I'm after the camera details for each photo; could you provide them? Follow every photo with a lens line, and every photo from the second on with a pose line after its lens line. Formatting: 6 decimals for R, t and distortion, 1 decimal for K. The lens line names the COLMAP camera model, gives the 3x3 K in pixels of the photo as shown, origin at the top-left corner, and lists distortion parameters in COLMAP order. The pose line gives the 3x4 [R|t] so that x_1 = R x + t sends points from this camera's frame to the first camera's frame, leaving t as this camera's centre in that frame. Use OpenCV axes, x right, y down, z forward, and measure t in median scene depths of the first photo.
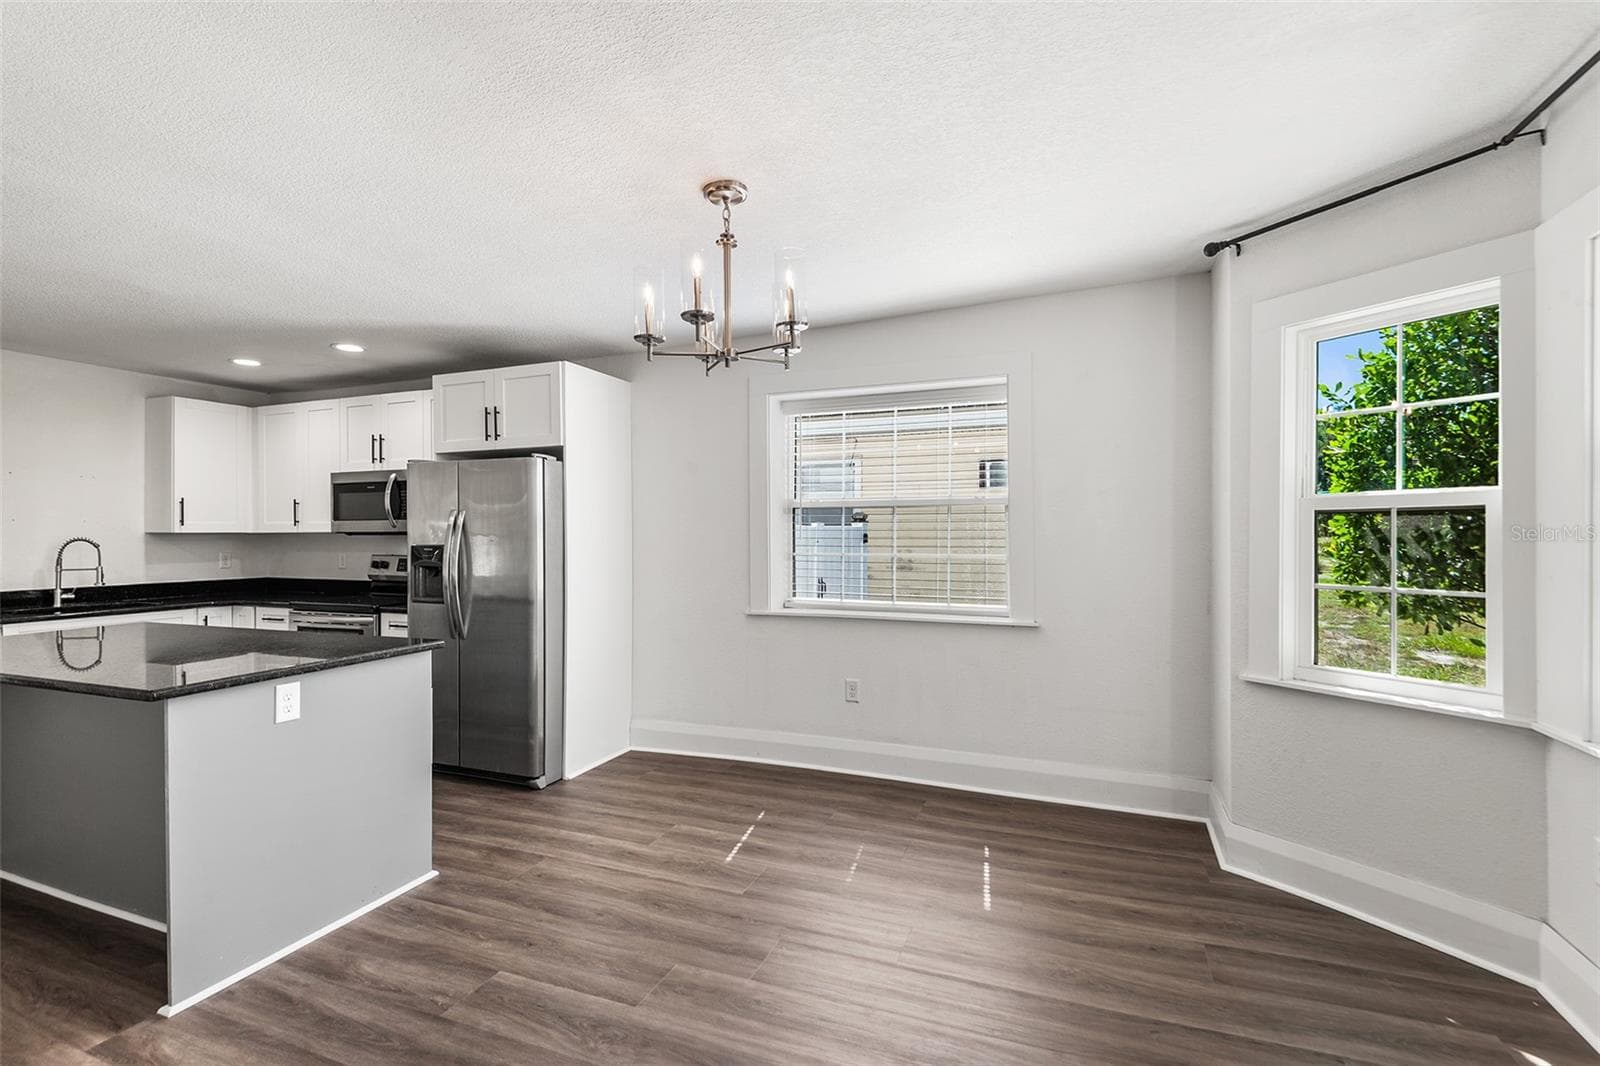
lens RADIAL K [[739.4, 0, 798.9], [0, 739.4, 531.9], [0, 0, 1]] dist [0.014981, -0.010983]
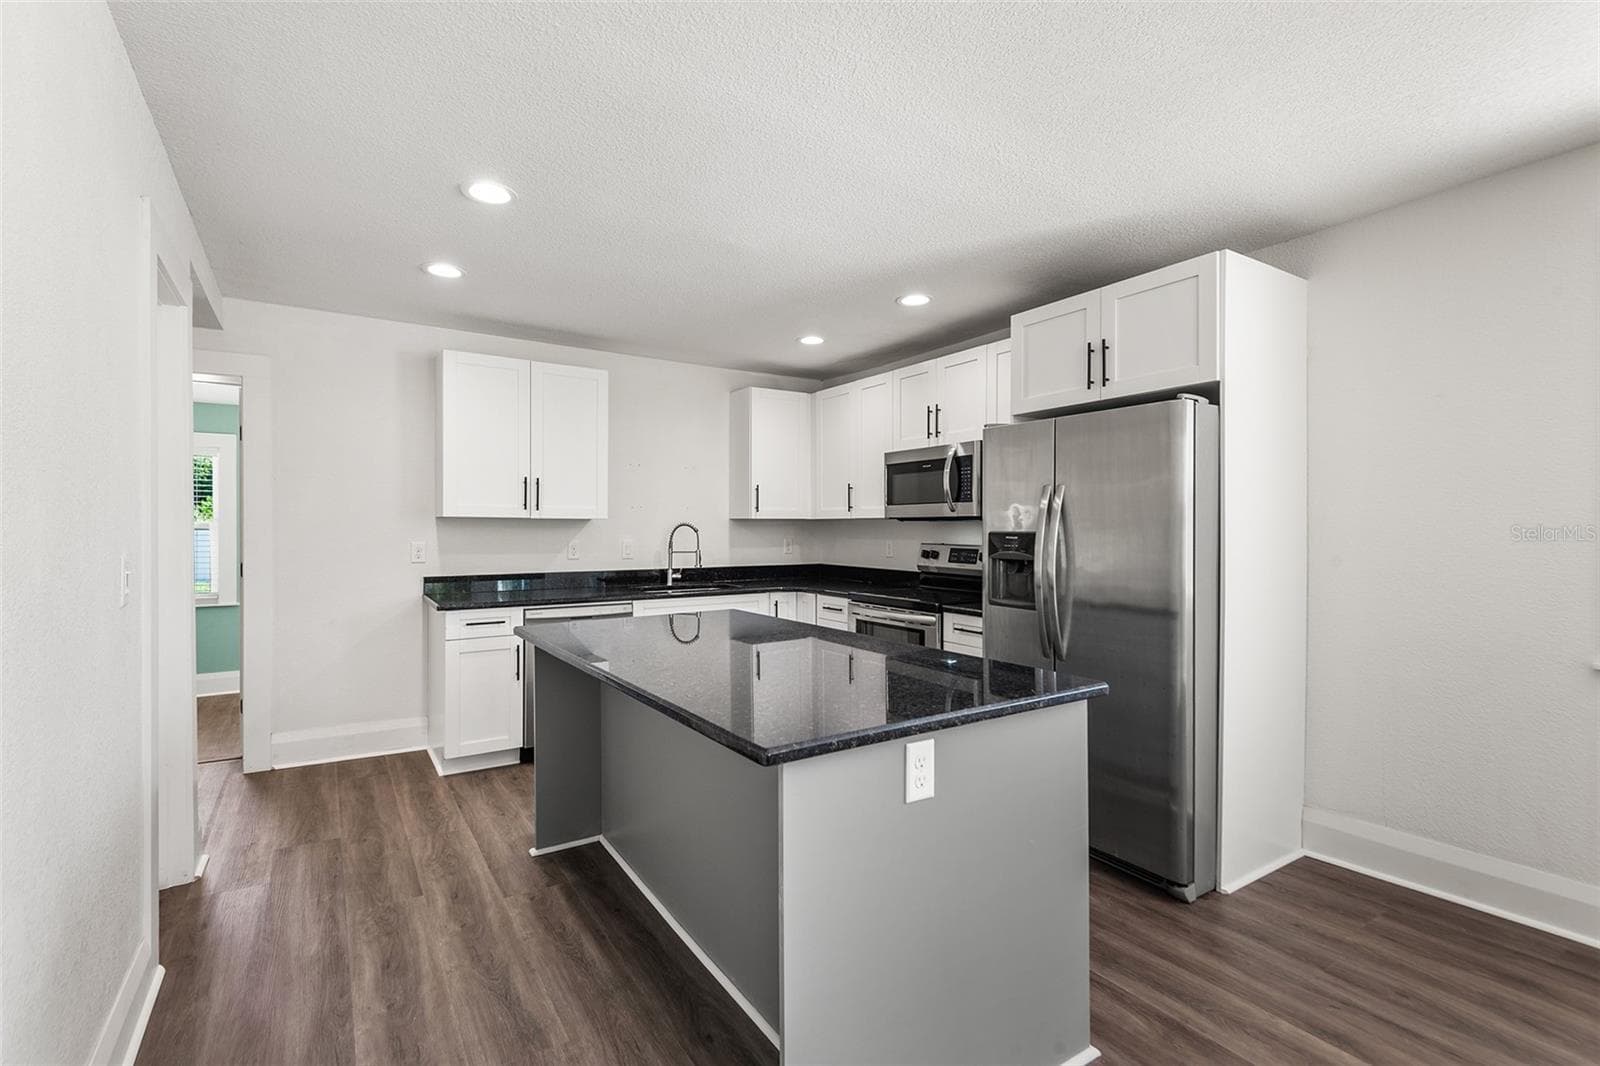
lens RADIAL K [[739.4, 0, 794.6], [0, 739.4, 532.6], [0, 0, 1]] dist [0.014981, -0.010983]
pose [[0.812214, 0.010399, -0.583266, -0.219428], [-0.004249, 0.999920, 0.011911, 0.009694], [0.583343, -0.007196, 0.812194, 0.227831]]
